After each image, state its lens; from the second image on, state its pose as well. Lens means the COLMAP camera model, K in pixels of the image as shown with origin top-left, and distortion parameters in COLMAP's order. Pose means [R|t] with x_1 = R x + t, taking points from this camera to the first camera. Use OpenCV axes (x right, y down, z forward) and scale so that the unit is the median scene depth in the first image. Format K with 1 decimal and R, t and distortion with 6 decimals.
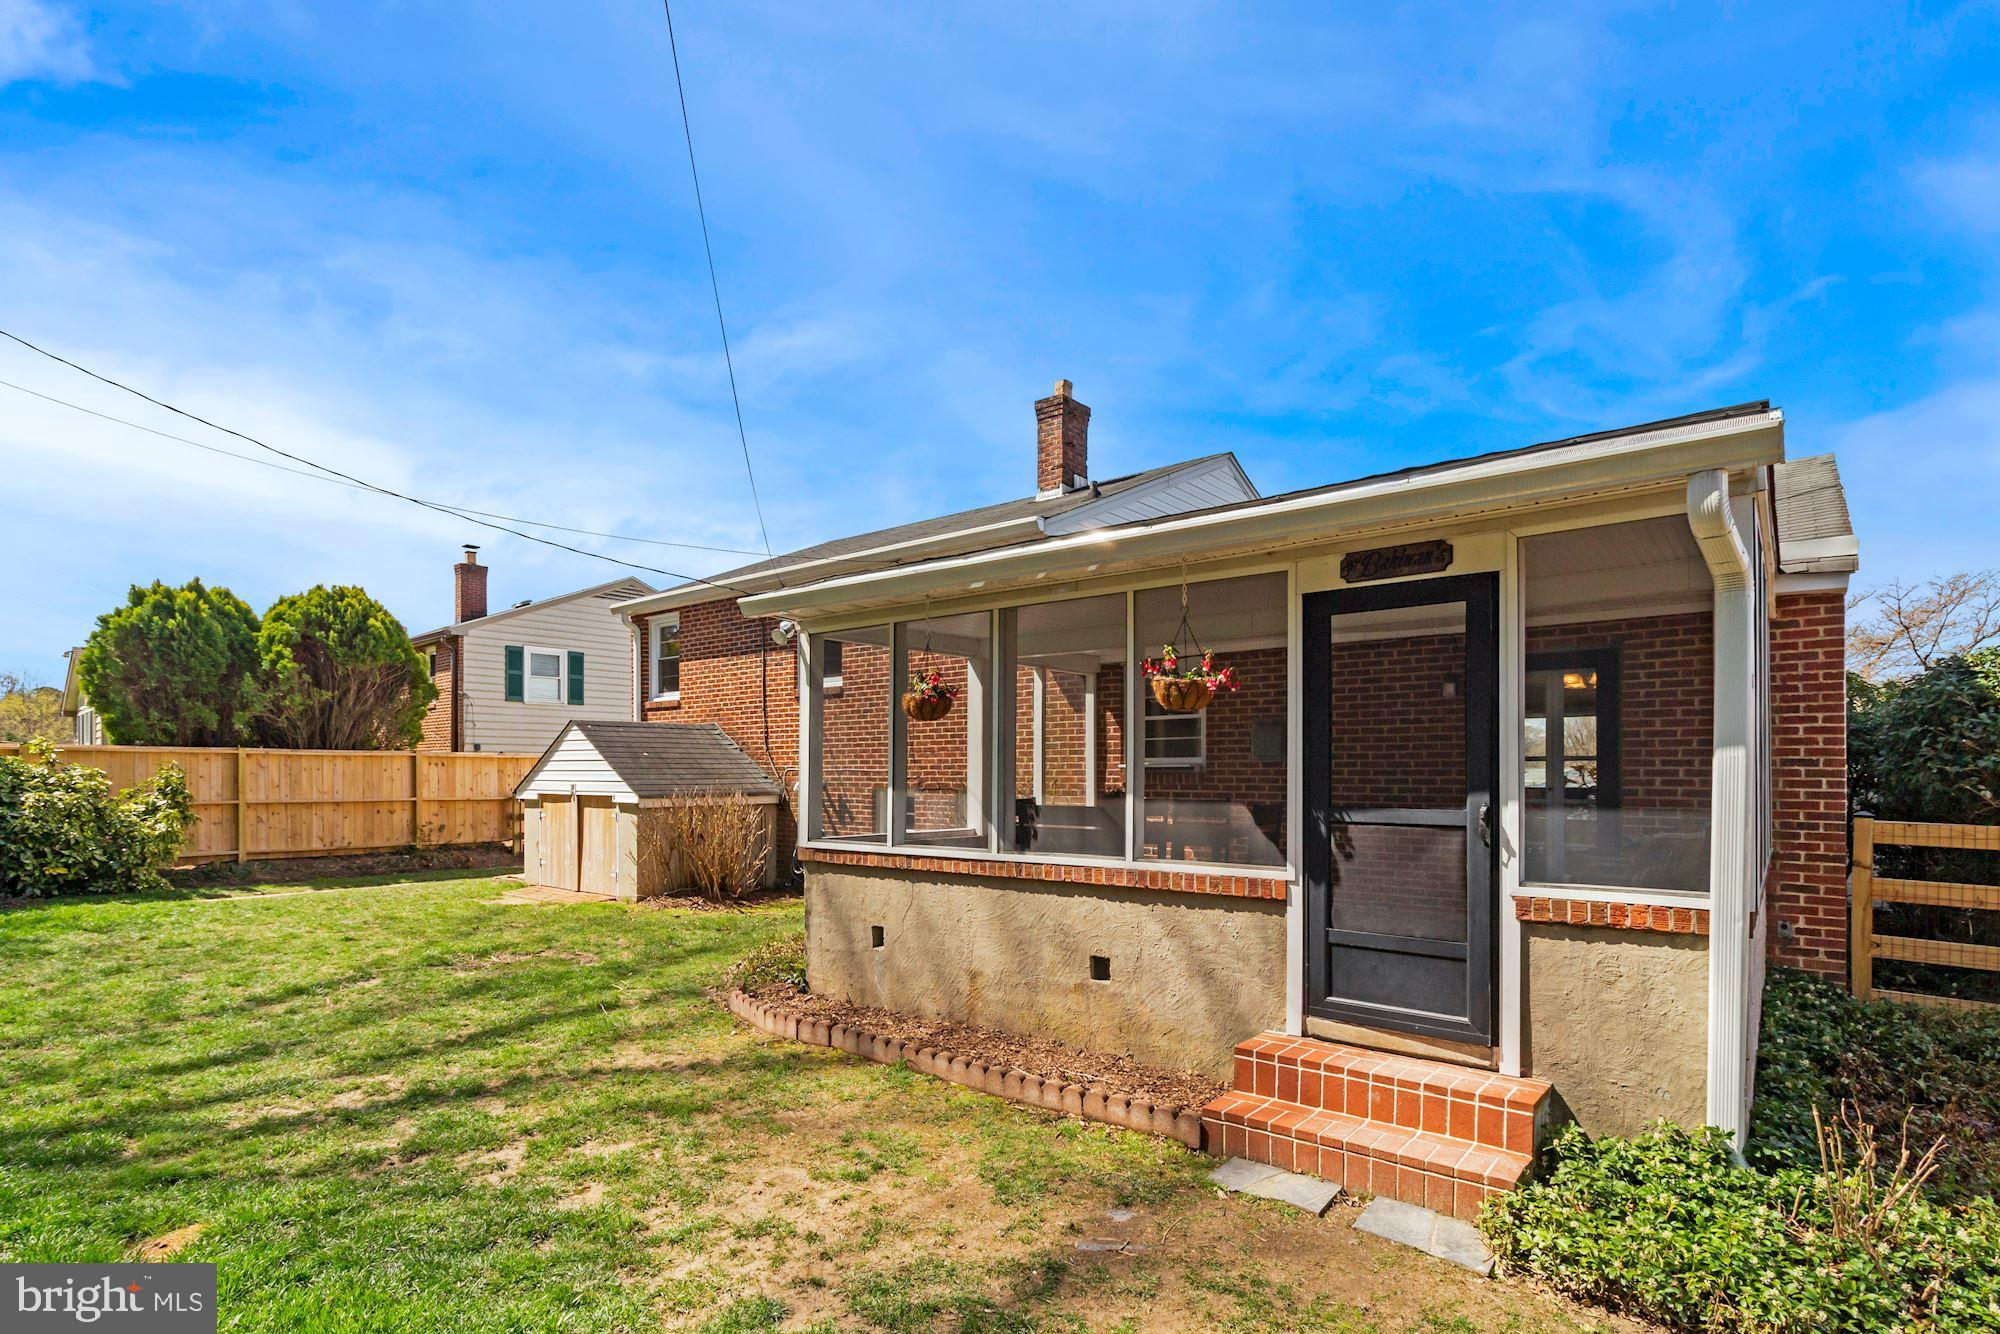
lens RADIAL K [[987.5, 0, 913.4], [0, 987.5, 768.4], [0, 0, 1]] dist [0.000423, 0.000261]
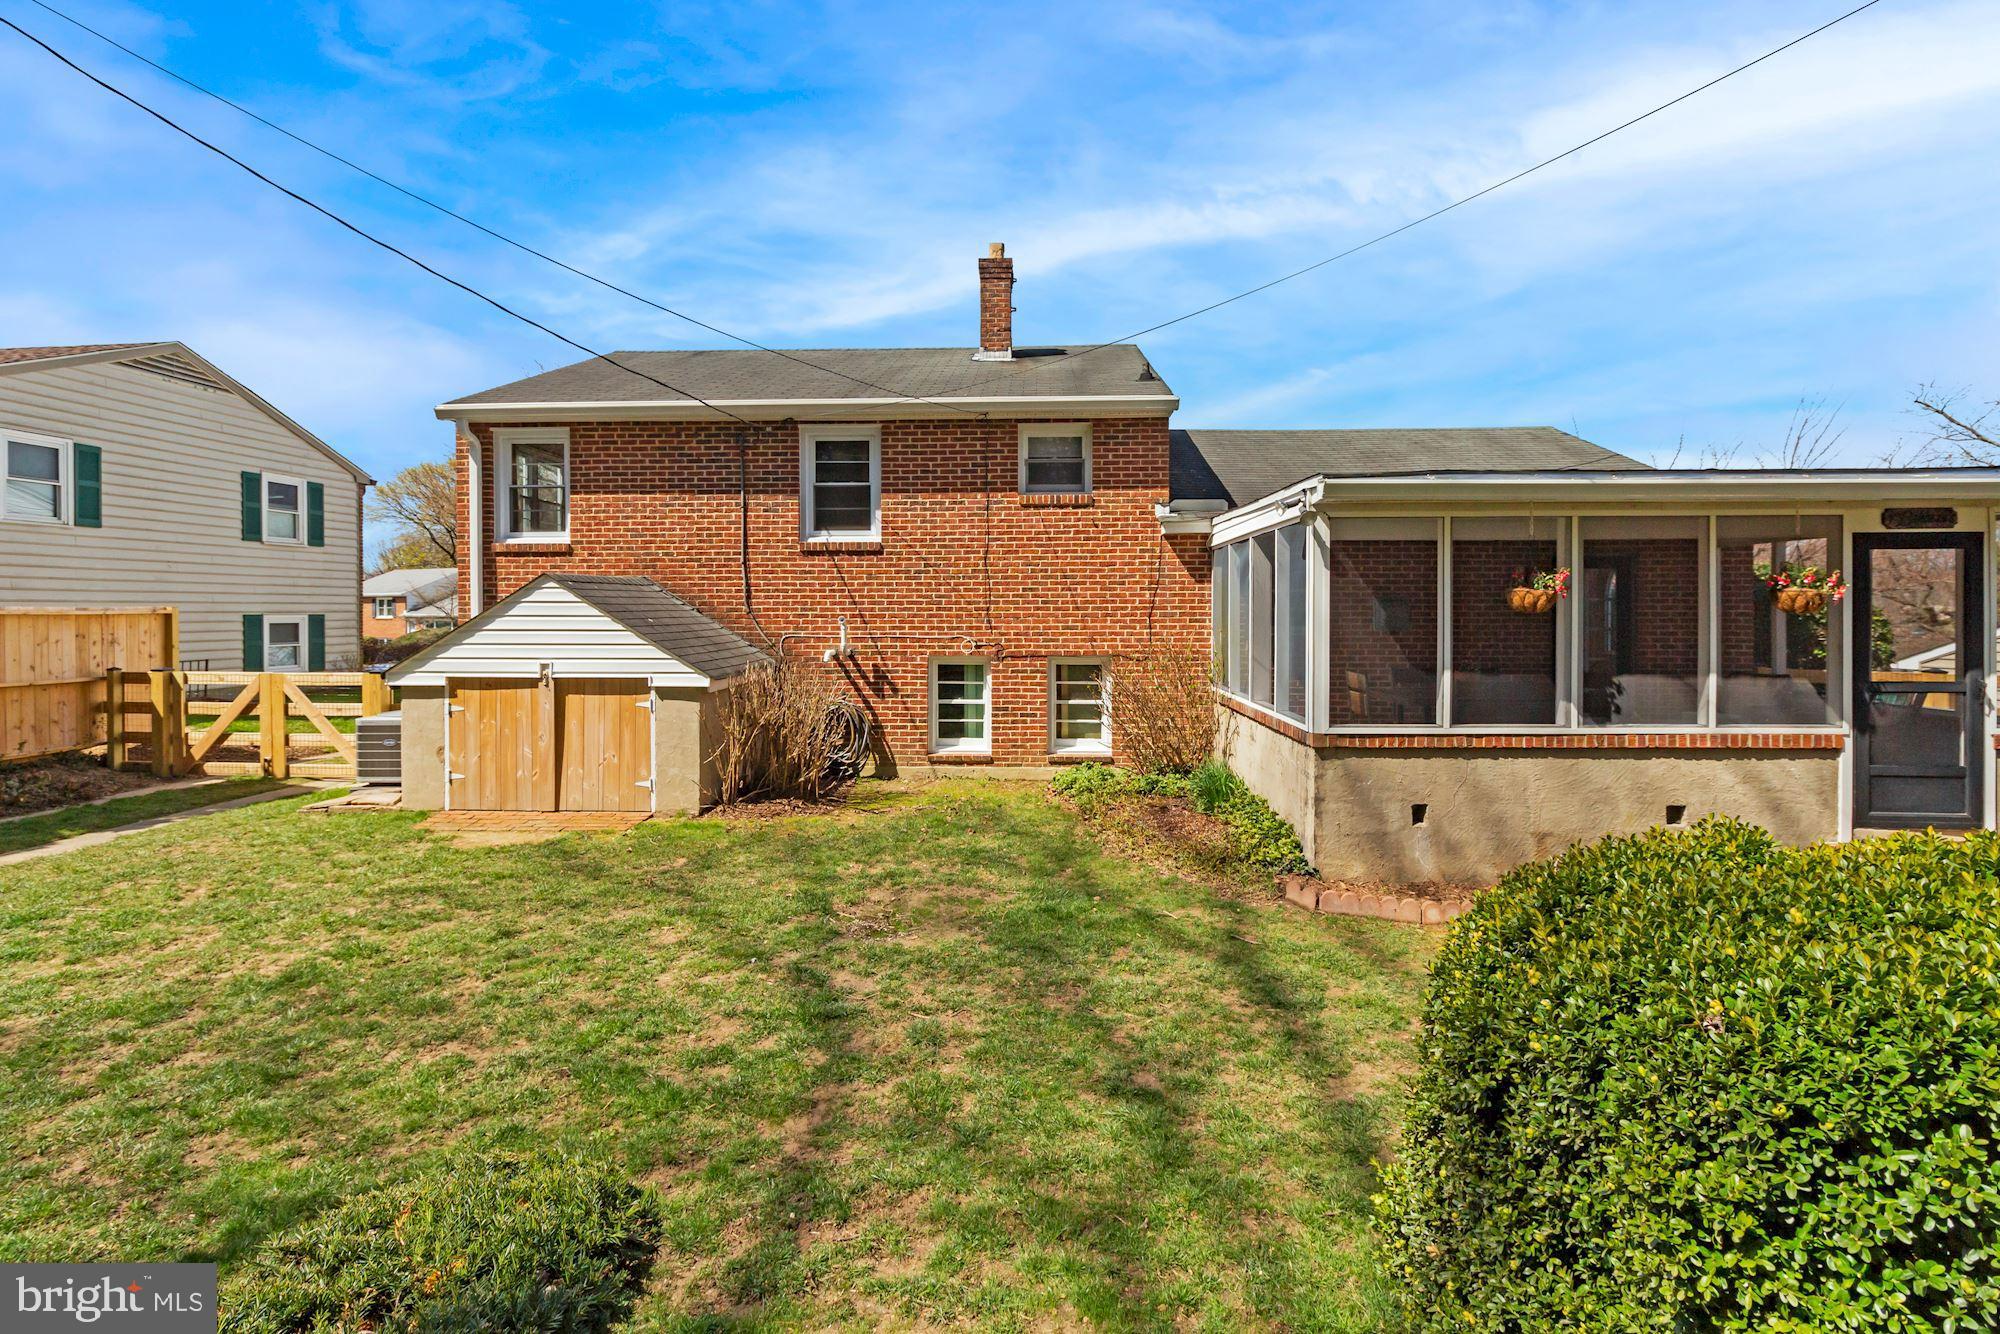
lens RADIAL K [[987.5, 0, 967.5], [0, 987.5, 615.0], [0, 0, 1]] dist [0.000423, 0.000261]
pose [[0.783633, -0.005414, 0.621200, -1.018574], [-0.000972, 0.999950, 0.009941, -0.048243], [-0.621223, -0.008394, 0.783589, 0.461437]]
